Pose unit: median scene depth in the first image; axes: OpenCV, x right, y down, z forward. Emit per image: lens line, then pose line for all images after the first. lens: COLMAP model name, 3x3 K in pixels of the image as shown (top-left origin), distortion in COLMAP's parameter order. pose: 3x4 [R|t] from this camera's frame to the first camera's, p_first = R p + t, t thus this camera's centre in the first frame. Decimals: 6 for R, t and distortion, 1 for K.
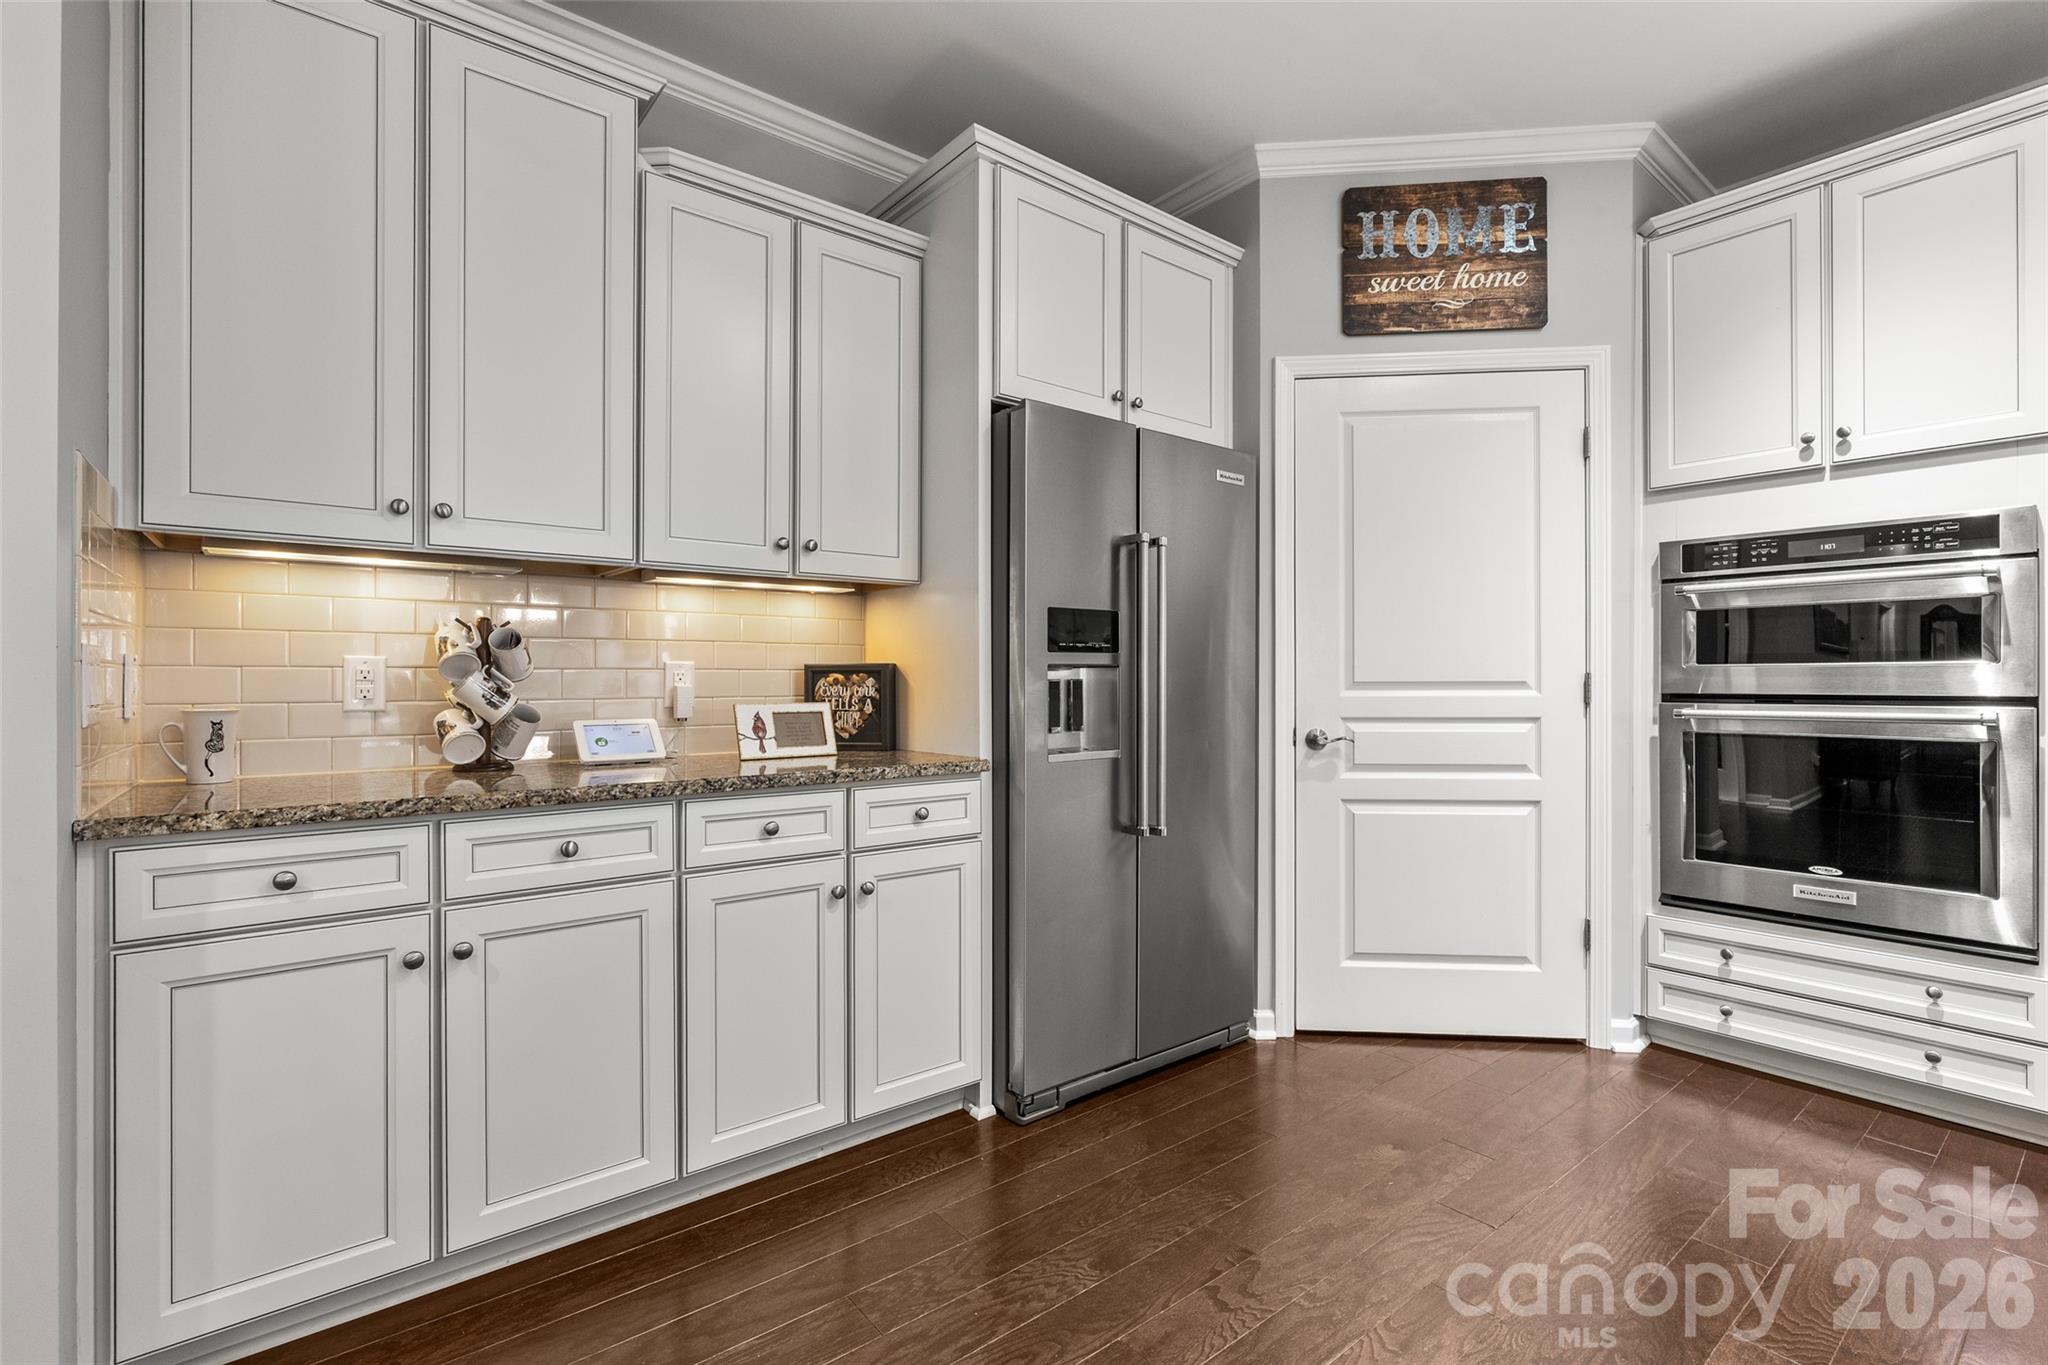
lens RADIAL K [[924.7, 0, 1018.0], [0, 924.7, 678.9], [0, 0, 1]] dist [-0.002569, 0.000623]
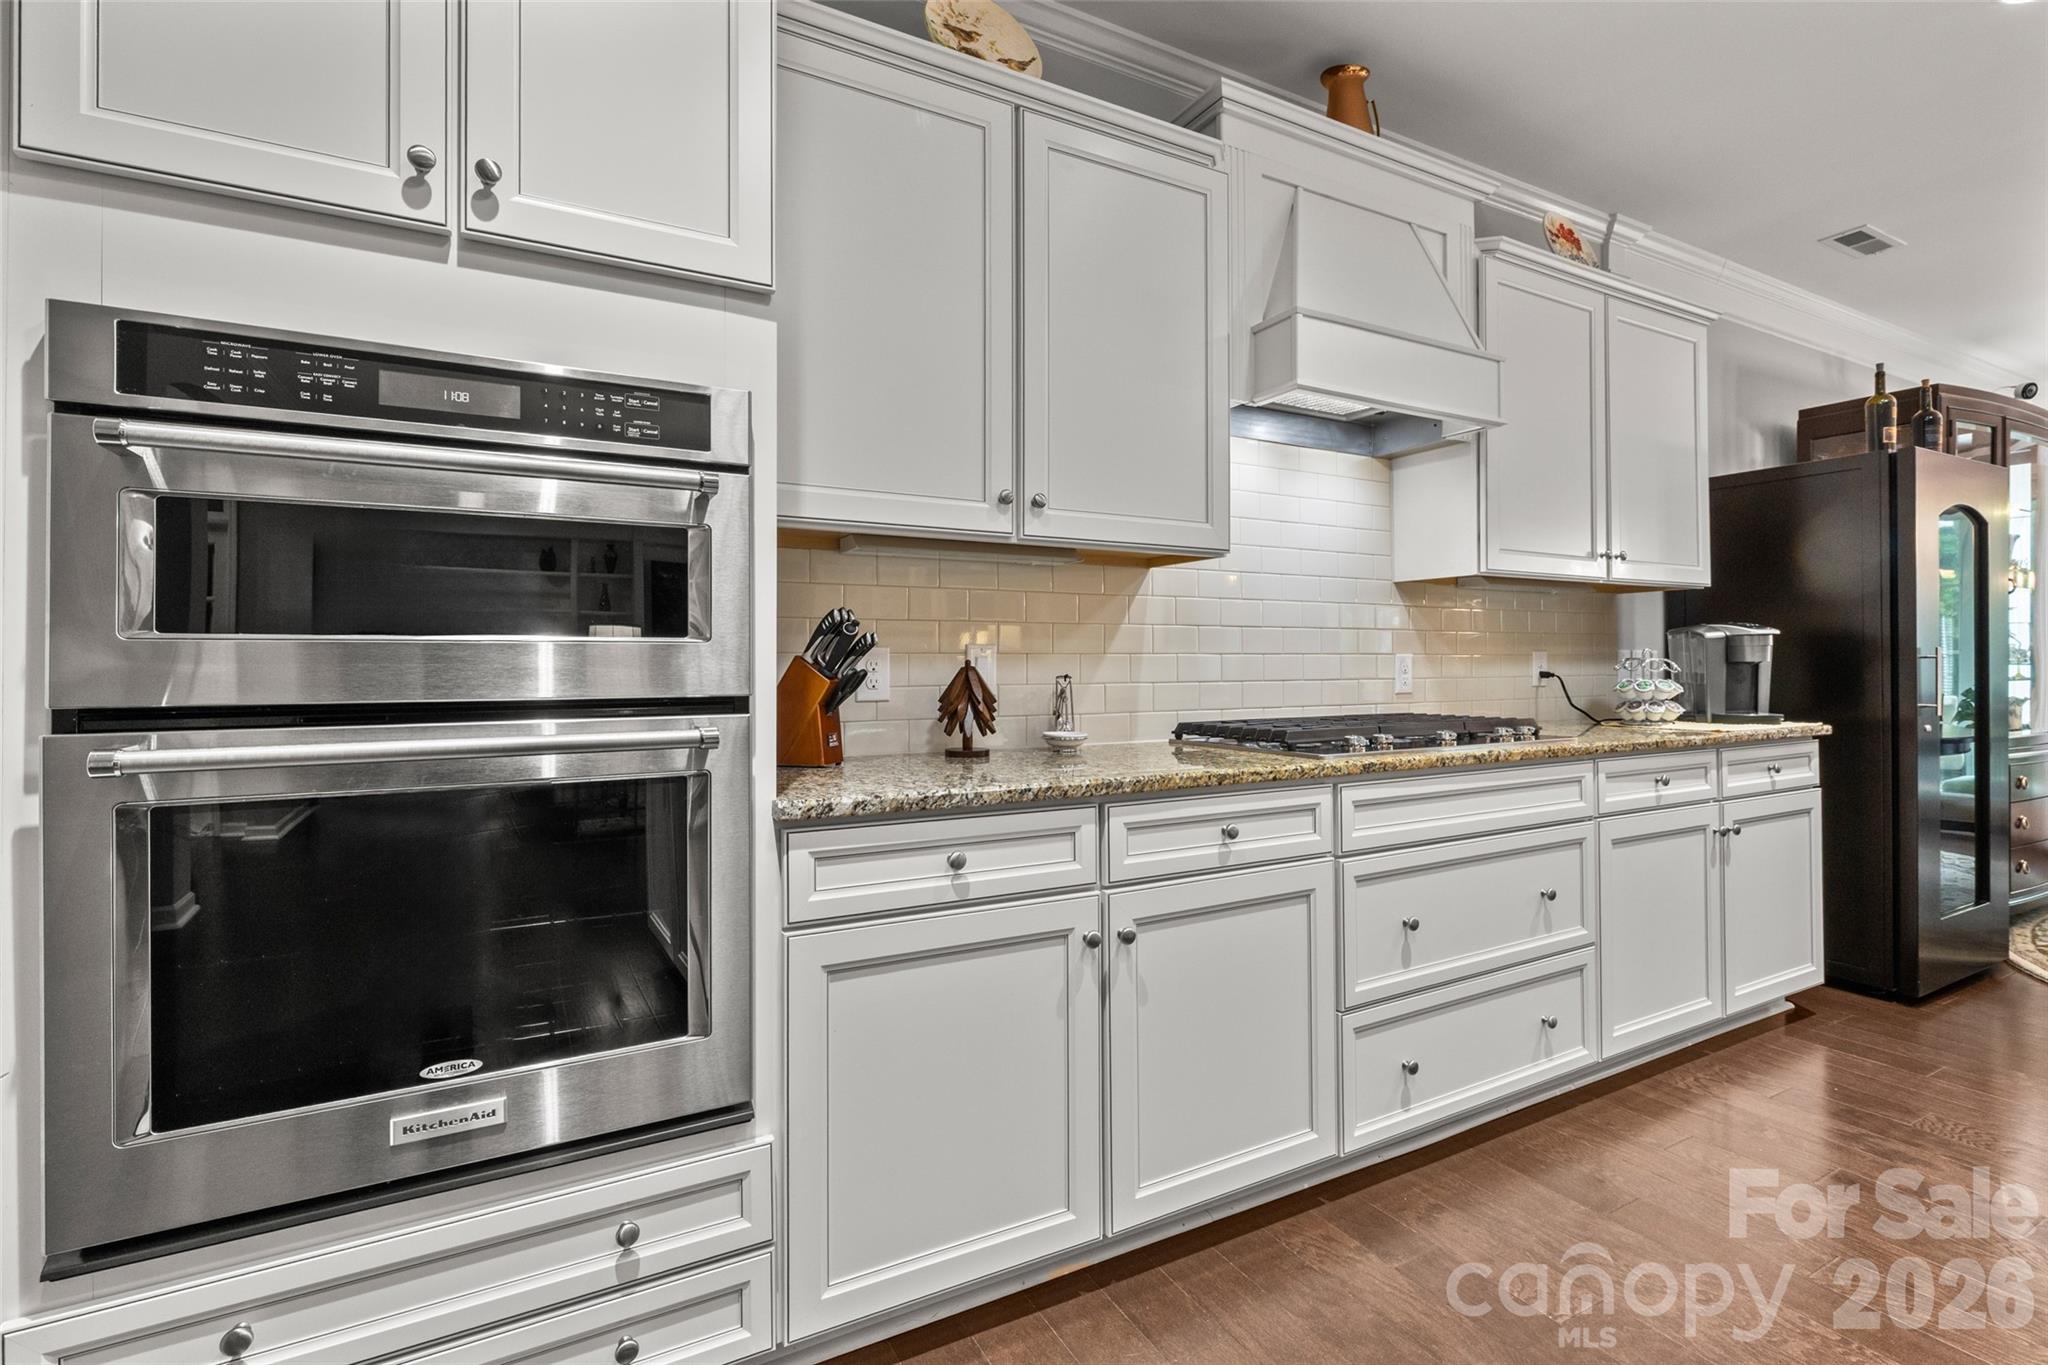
lens RADIAL K [[935.6, 0, 1027.5], [0, 935.6, 656.9], [0, 0, 1]] dist [-0.004055, -0.000187]
pose [[0.173027, 0.008995, 0.984876, 0.411141], [0.002182, 0.999952, -0.009517, -0.000874], [-0.984915, 0.003796, 0.172999, 0.570283]]
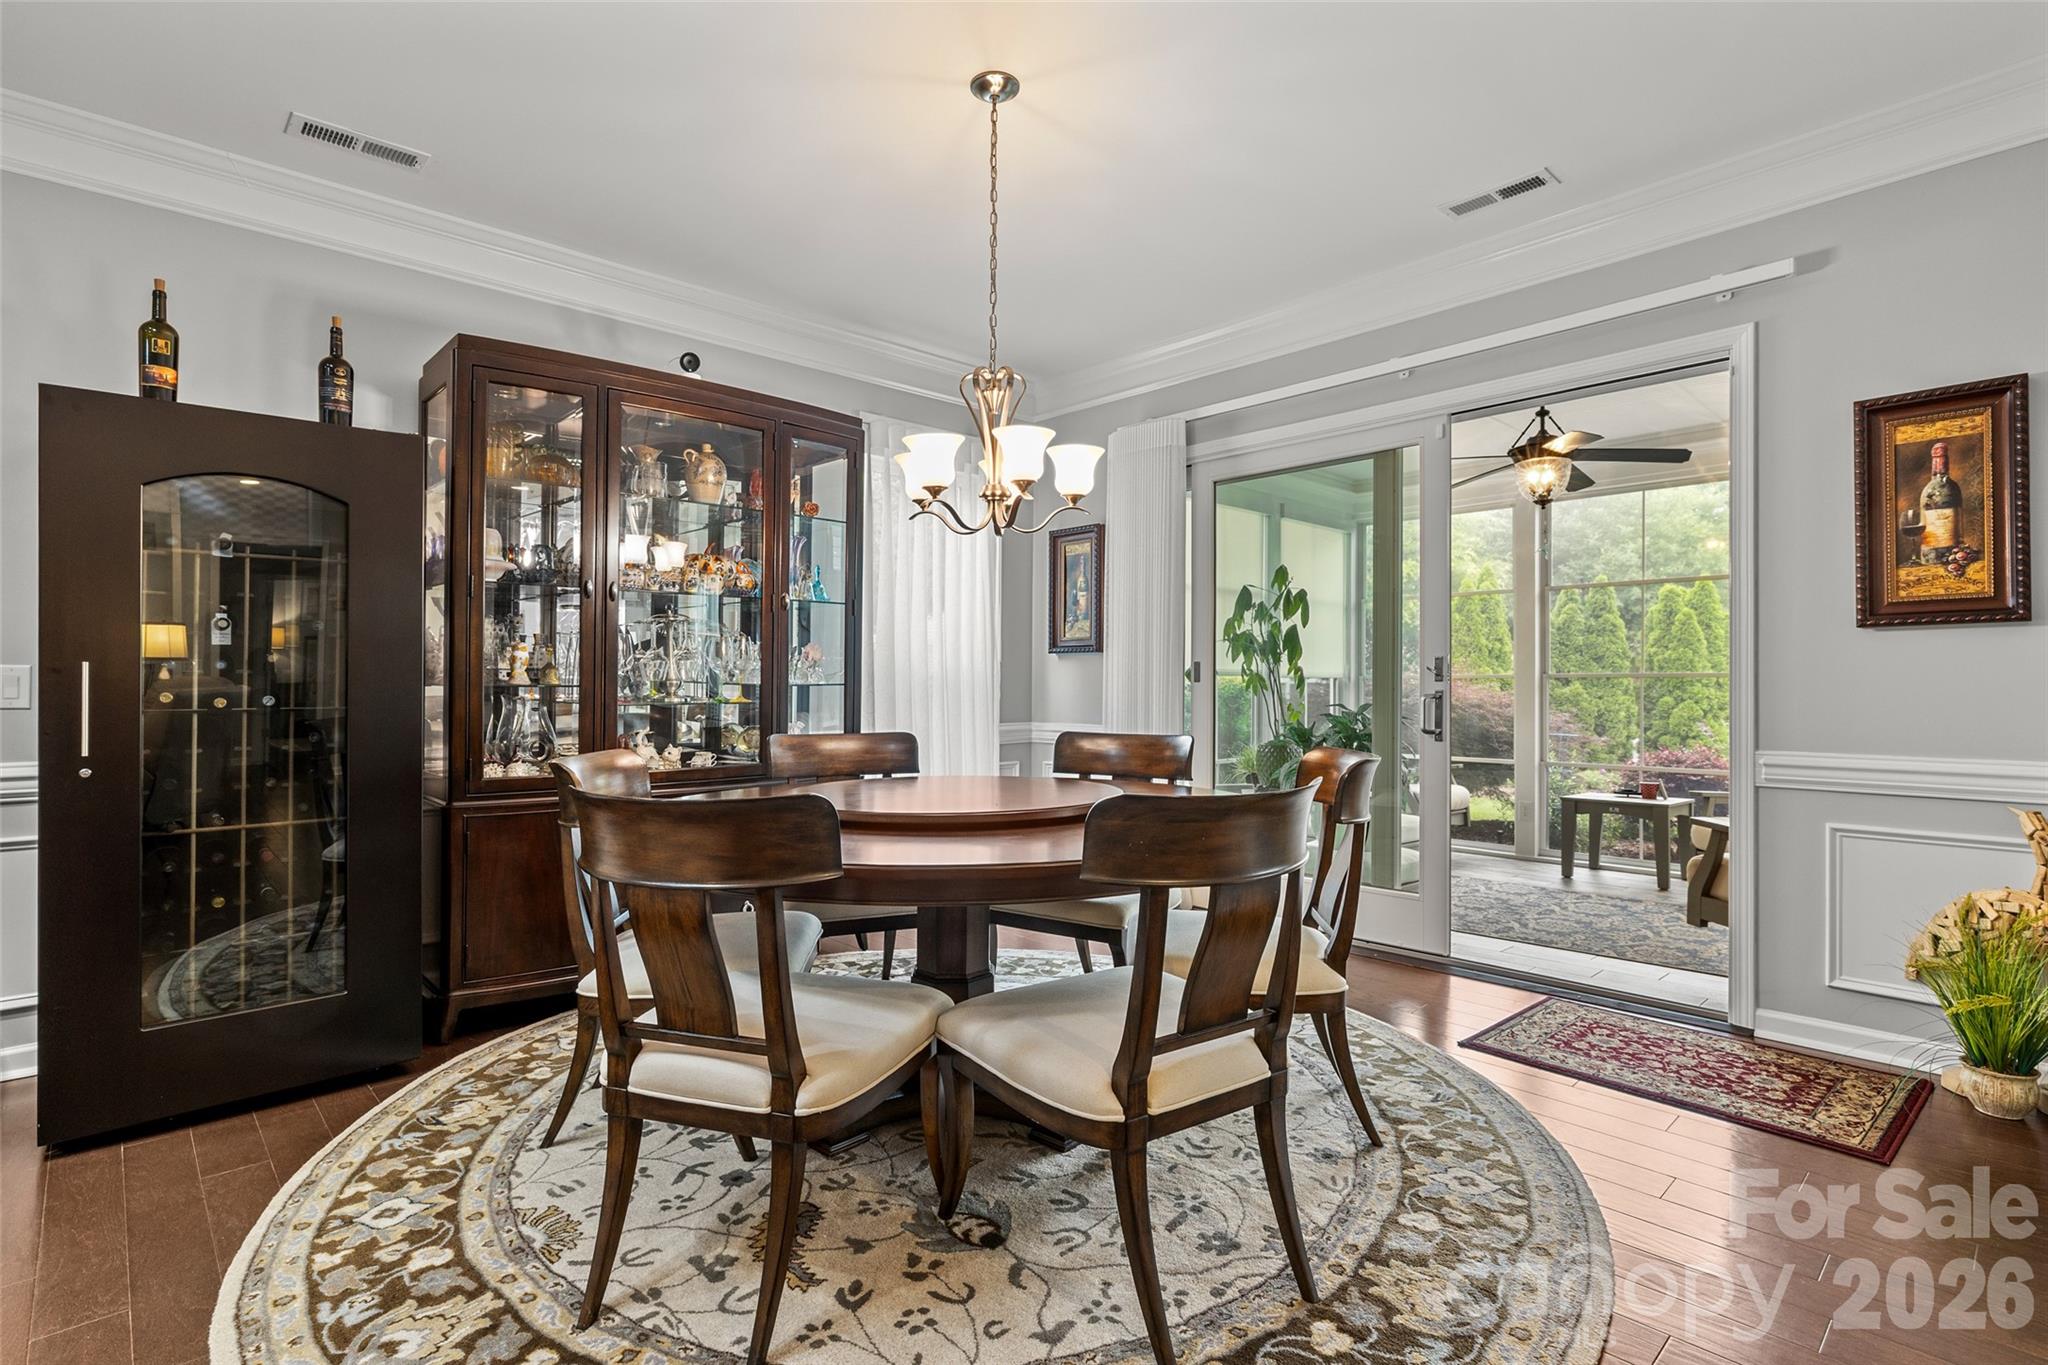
lens RADIAL K [[985.0, 0, 1013.6], [0, 985.0, 677.9], [0, 0, 1]] dist [0.000563, 0.000261]
pose [[-0.075324, 0.005636, 0.997143, 0.787779], [-0.000543, 0.999984, -0.005694, -0.002441], [-0.997159, -0.000970, -0.075320, -1.063784]]
